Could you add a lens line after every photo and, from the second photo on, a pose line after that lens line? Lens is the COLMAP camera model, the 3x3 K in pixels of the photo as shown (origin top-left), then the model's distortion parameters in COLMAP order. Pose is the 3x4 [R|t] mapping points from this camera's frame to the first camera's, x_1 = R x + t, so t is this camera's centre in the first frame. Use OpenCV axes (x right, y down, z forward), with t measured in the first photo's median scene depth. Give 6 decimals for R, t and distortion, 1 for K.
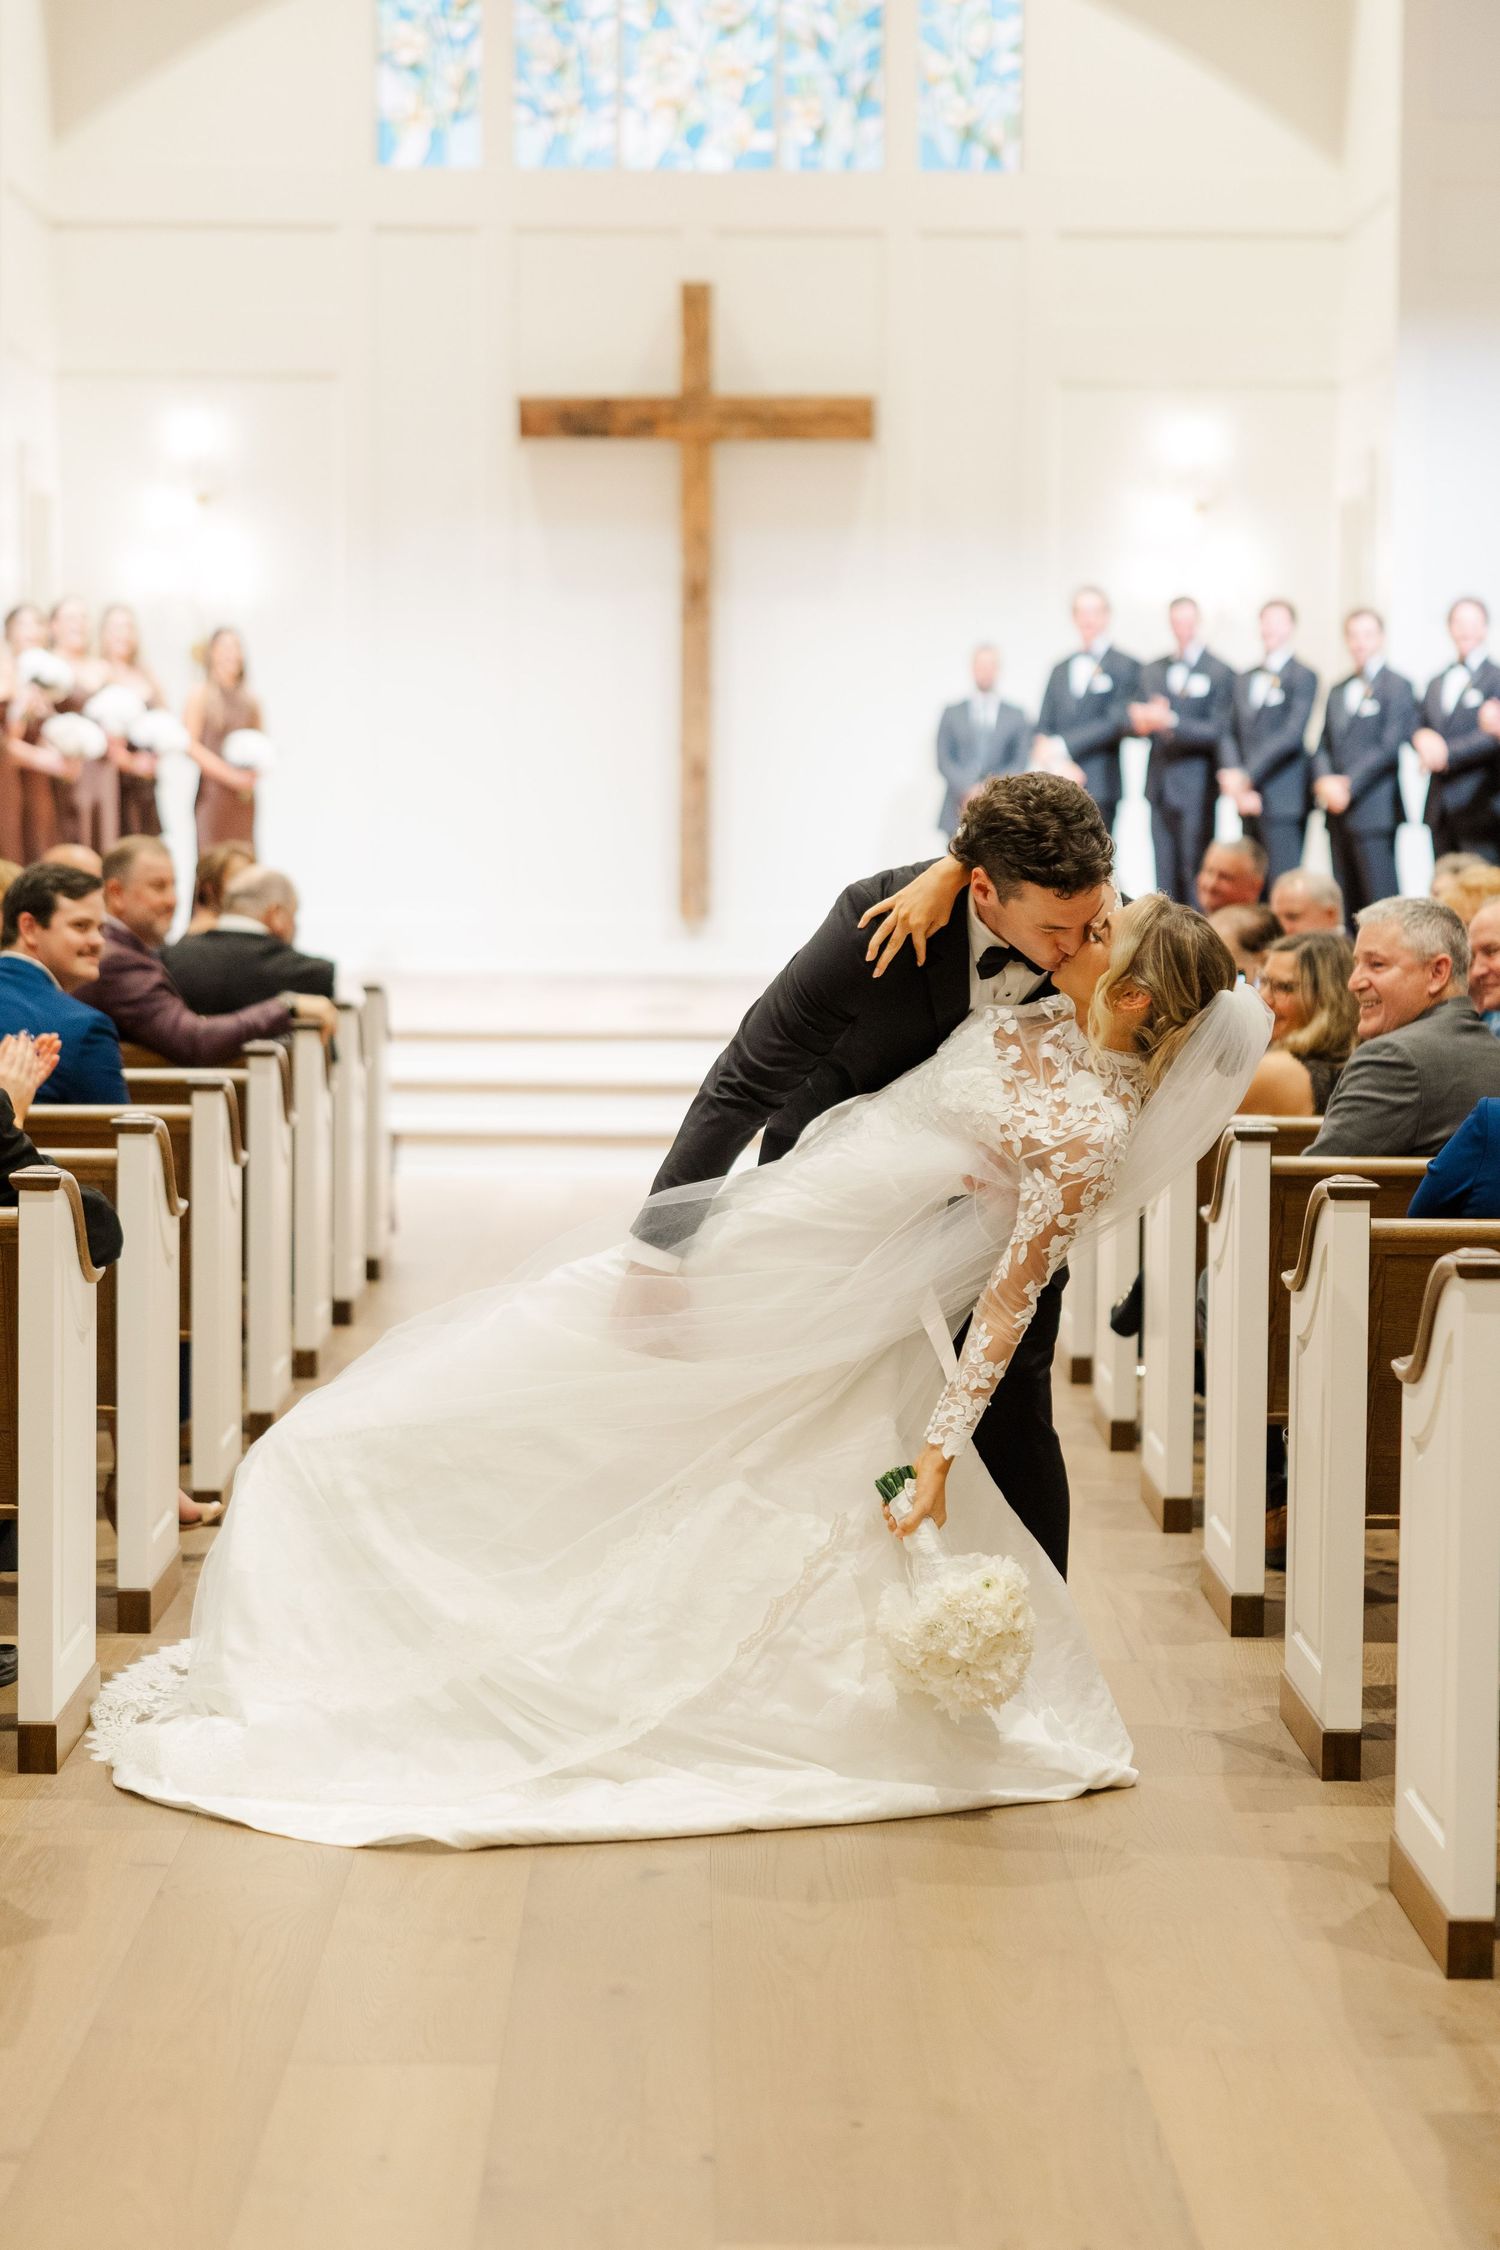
lens RADIAL K [[4198.8, 0, 744.0], [0, 4198.8, 1087.8], [0, 0, 1]] dist [0.013581, 0.003476]
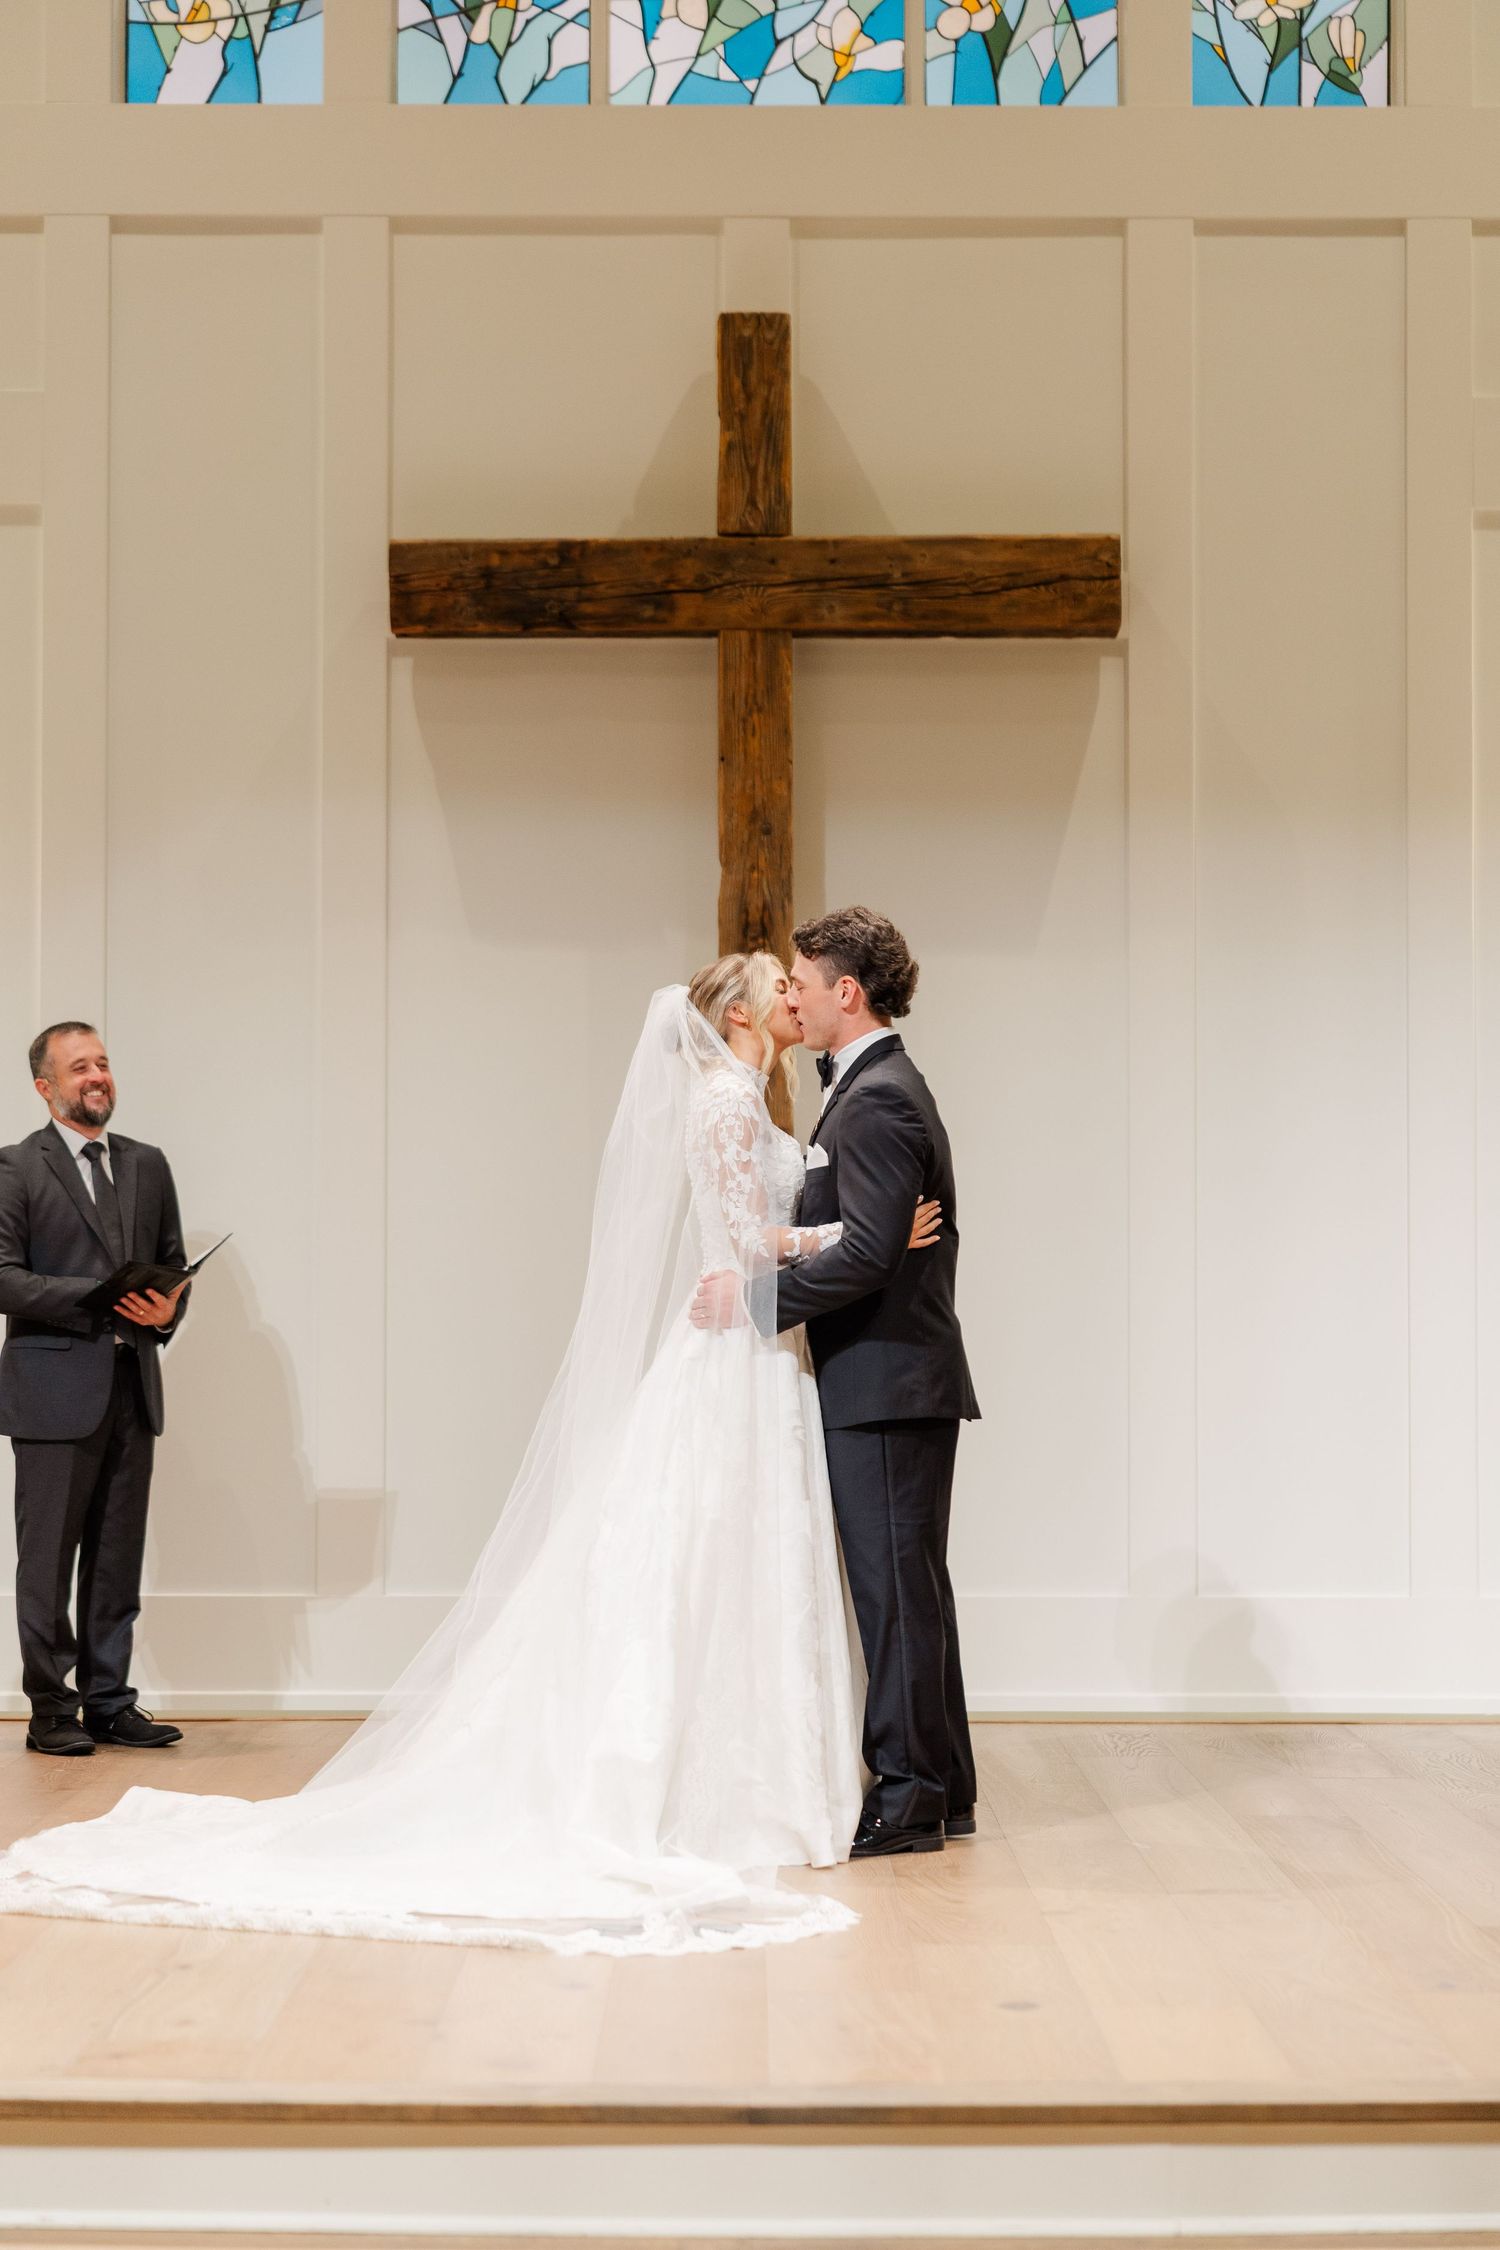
lens RADIAL K [[4456.8, 0, 750.0], [0, 4456.8, 1125.0], [0, 0, 1]] dist [0.025823, -0.042271]
pose [[0.999838, -0.005494, -0.017160, -0.003141], [0.003522, 0.993602, -0.112887, -0.036728], [0.017670, 0.112808, 0.993460, 0.481399]]
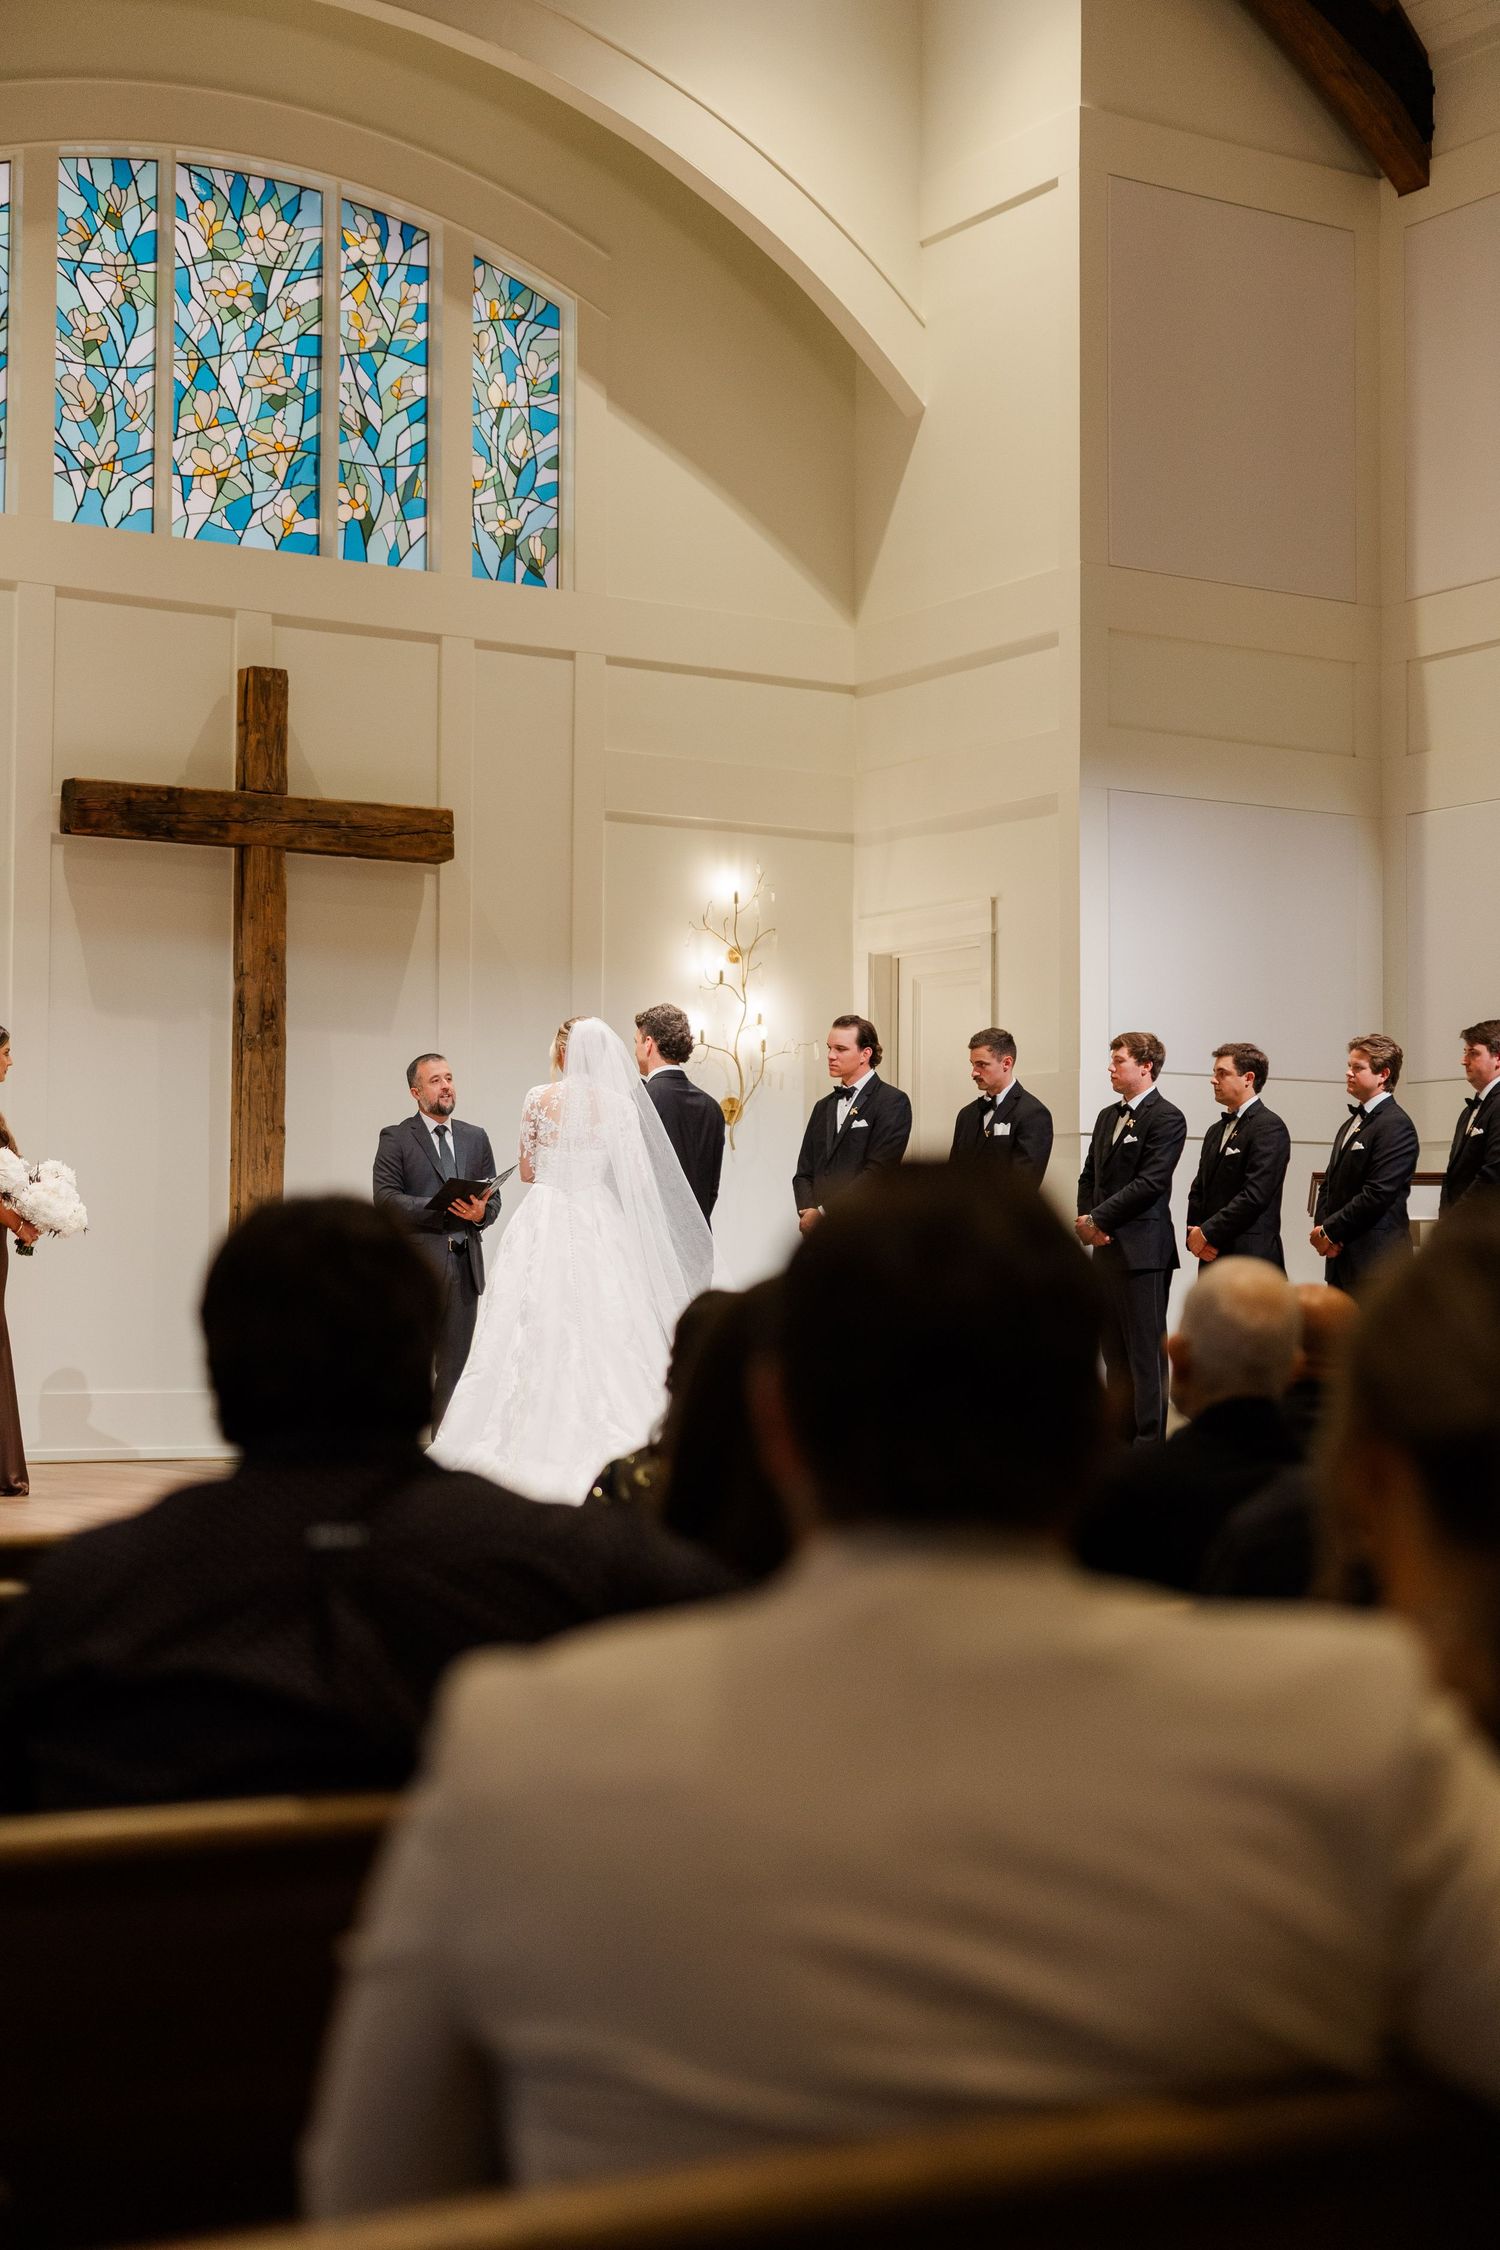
lens RADIAL K [[3313.2, 0, 750.0], [0, 3313.2, 1125.0], [0, 0, 1]] dist [0.005999, 0.021336]
pose [[0.852470, 0.025104, 0.522173, -0.283890], [0.038398, 0.993142, -0.110432, -0.015829], [-0.521364, 0.114191, 0.845659, 0.365652]]
